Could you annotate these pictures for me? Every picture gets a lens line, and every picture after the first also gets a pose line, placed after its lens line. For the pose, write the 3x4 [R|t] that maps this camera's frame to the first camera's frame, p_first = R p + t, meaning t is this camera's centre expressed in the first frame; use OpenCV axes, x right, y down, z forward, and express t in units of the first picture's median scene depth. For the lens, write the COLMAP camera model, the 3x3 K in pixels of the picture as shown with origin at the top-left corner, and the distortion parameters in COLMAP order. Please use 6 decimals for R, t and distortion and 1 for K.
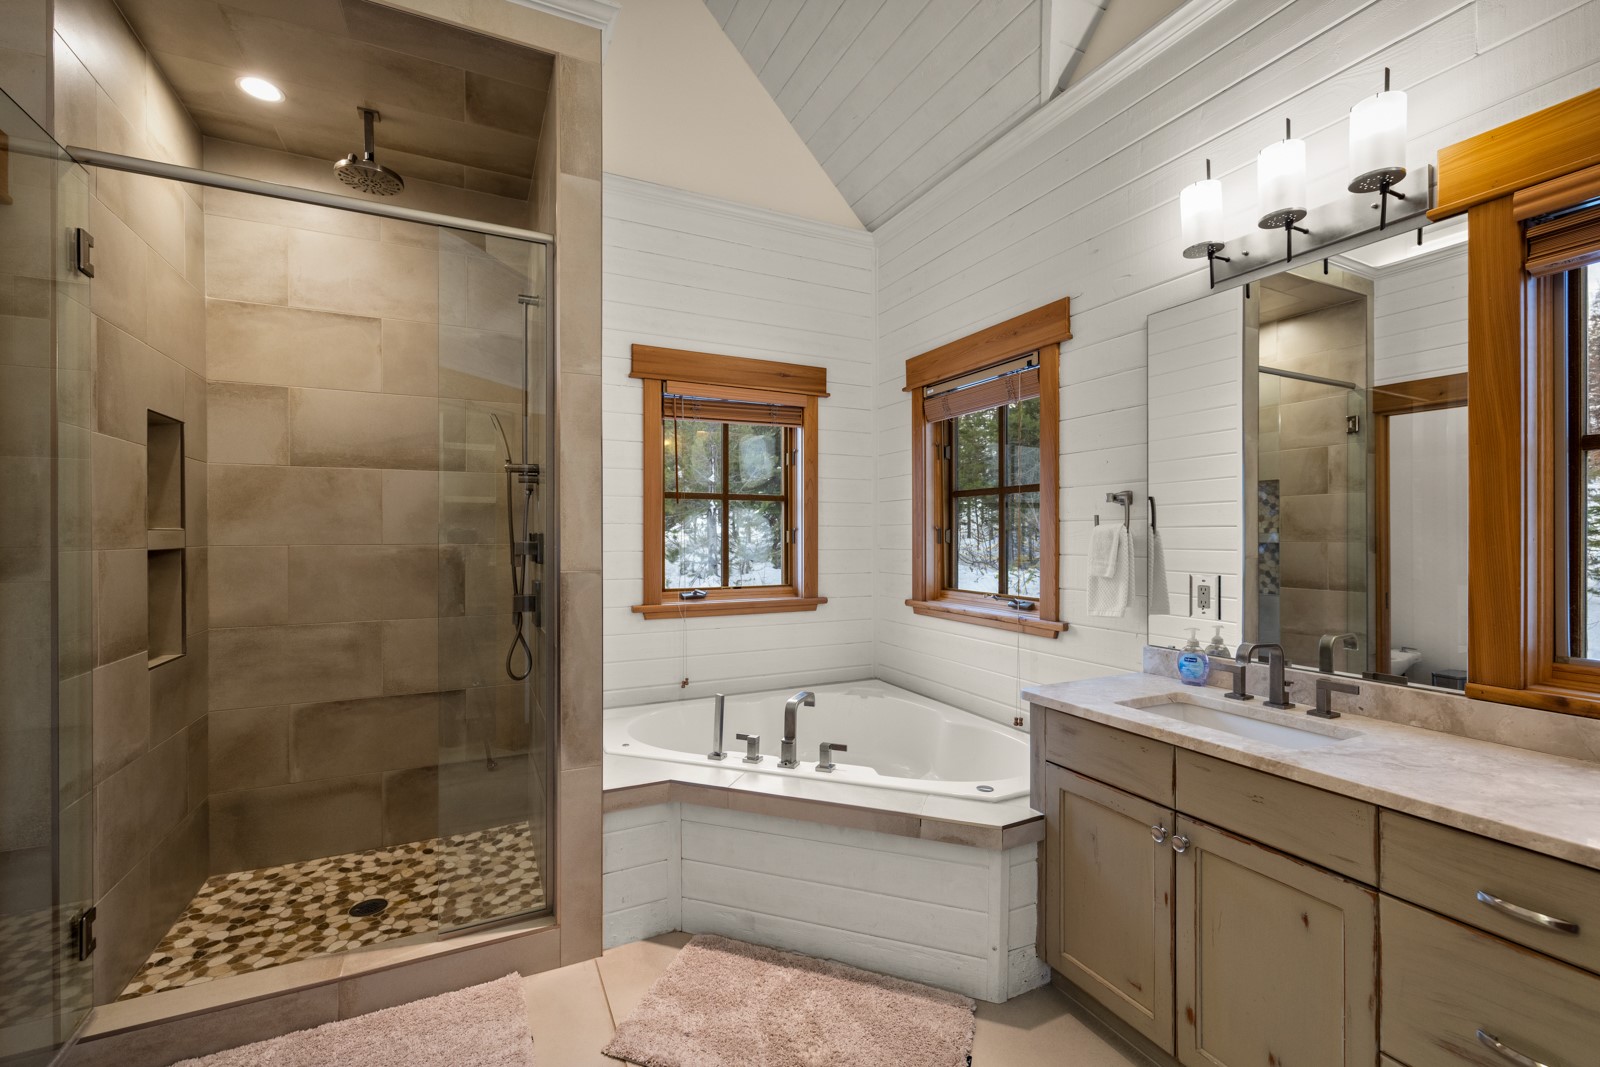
lens RADIAL K [[675.2, 0, 798.3], [0, 675.2, 536.4], [0, 0, 1]] dist [0.001381, -0.000228]
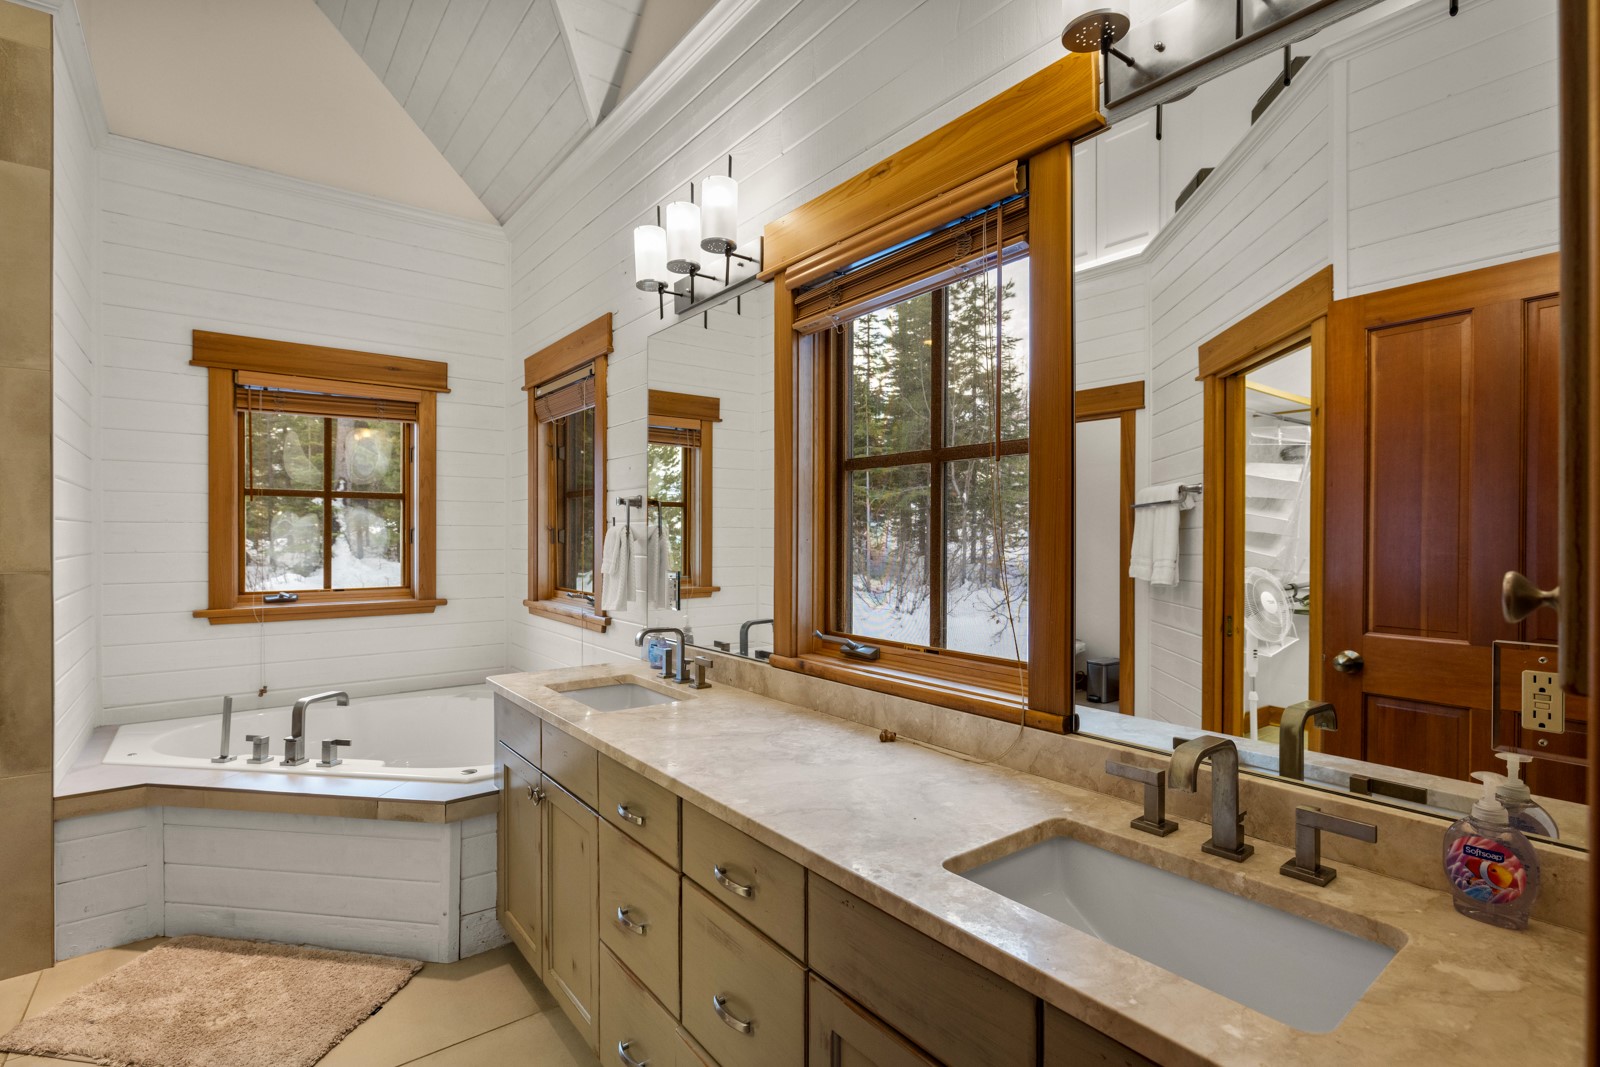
lens RADIAL K [[746.8, 0, 799.1], [0, 746.8, 539.1], [0, 0, 1]] dist [-0.005526, 0.000771]
pose [[0.978919, 0.000815, 0.204248, 0.532636], [-0.001747, 0.999989, 0.004386, -0.002379], [-0.204242, -0.004650, 0.978909, -0.259151]]
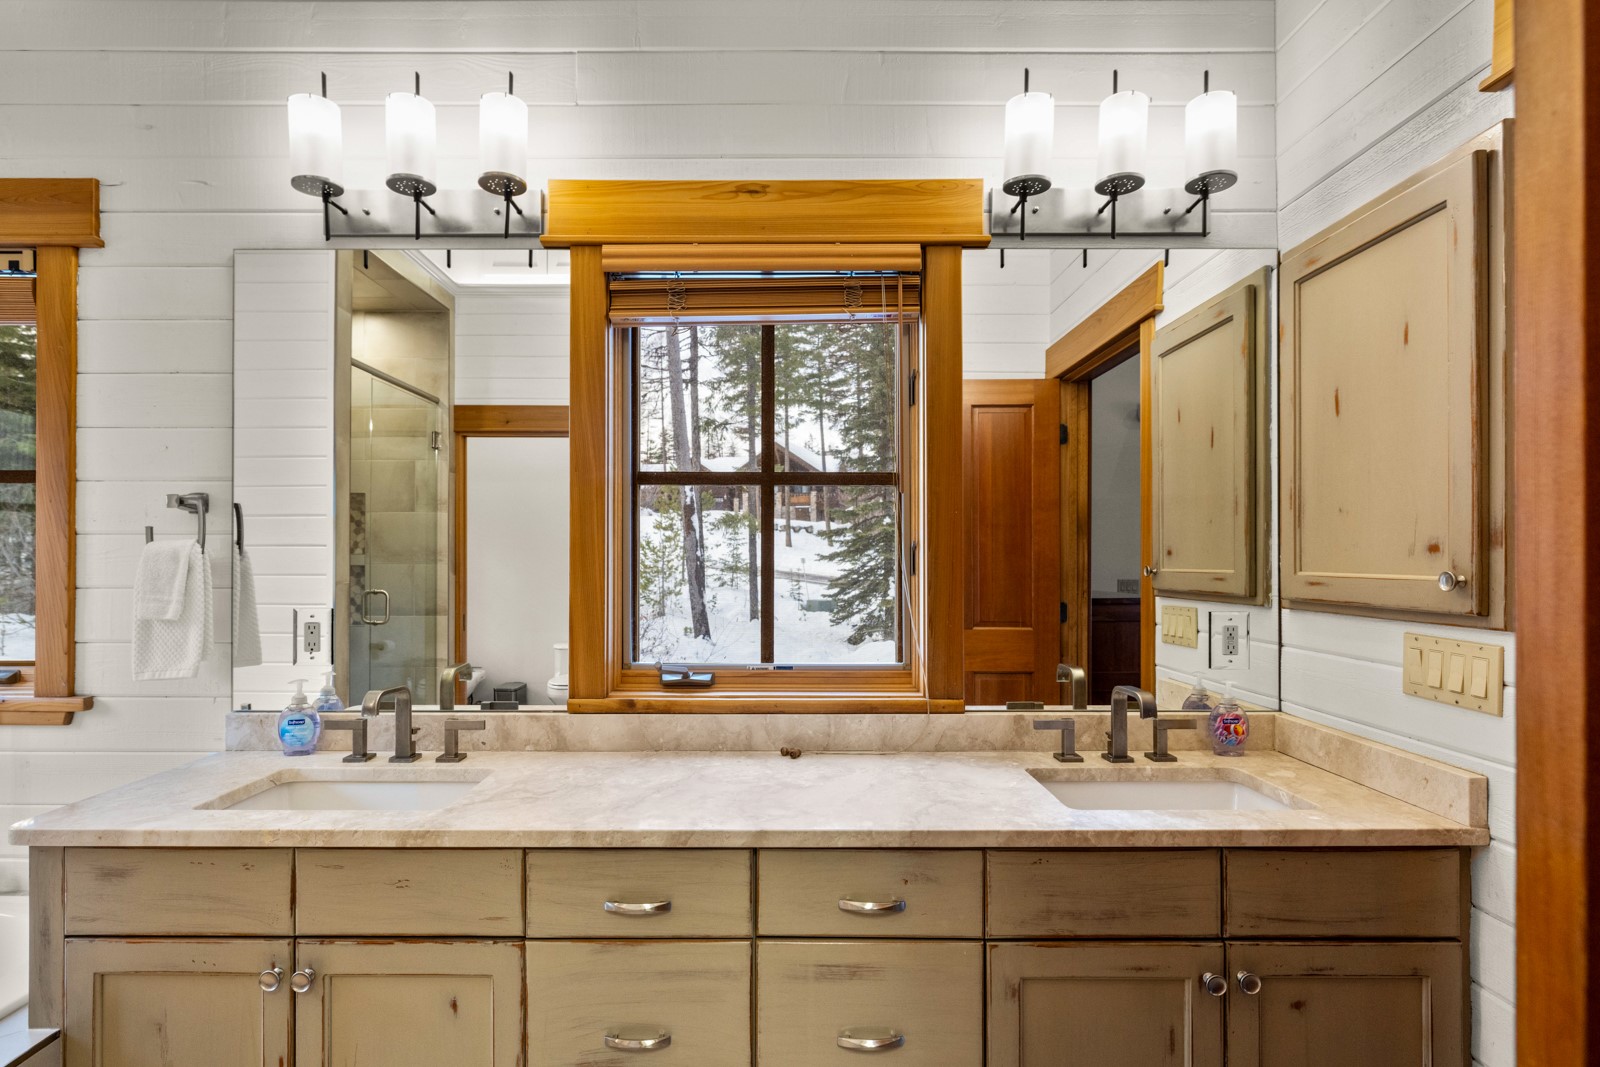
lens RADIAL K [[819.3, 0, 780.7], [0, 819.3, 553.4], [0, 0, 1]] dist [-0.003113, -0.000426]
pose [[0.442610, 0.005078, 0.896700, -0.000373], [-0.000413, 0.999985, -0.005459, -0.001128], [-0.896714, 0.002046, 0.442606, 0.103710]]
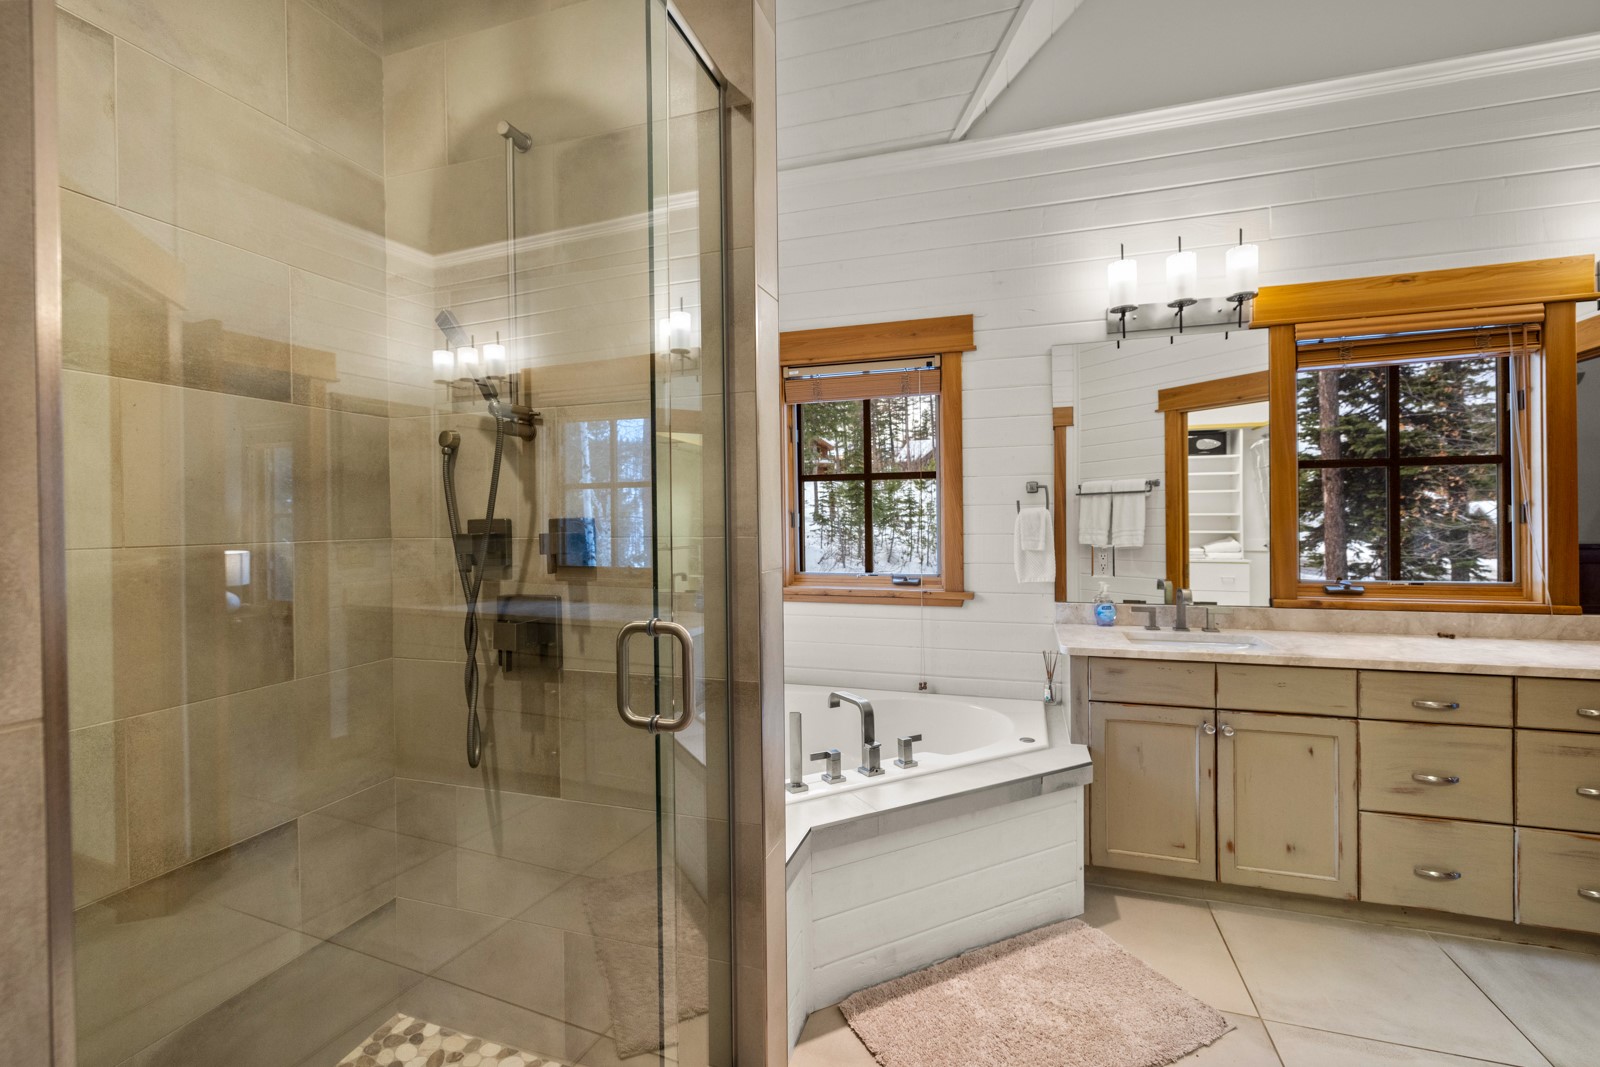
lens RADIAL K [[691.3, 0, 803.3], [0, 691.3, 522.9], [0, 0, 1]] dist [0.002182, 0.000050]
pose [[0.691738, -0.011446, 0.722057, -0.798915], [0.011254, 0.999924, 0.005069, -0.002045], [-0.722060, 0.004620, 0.691815, 0.451894]]
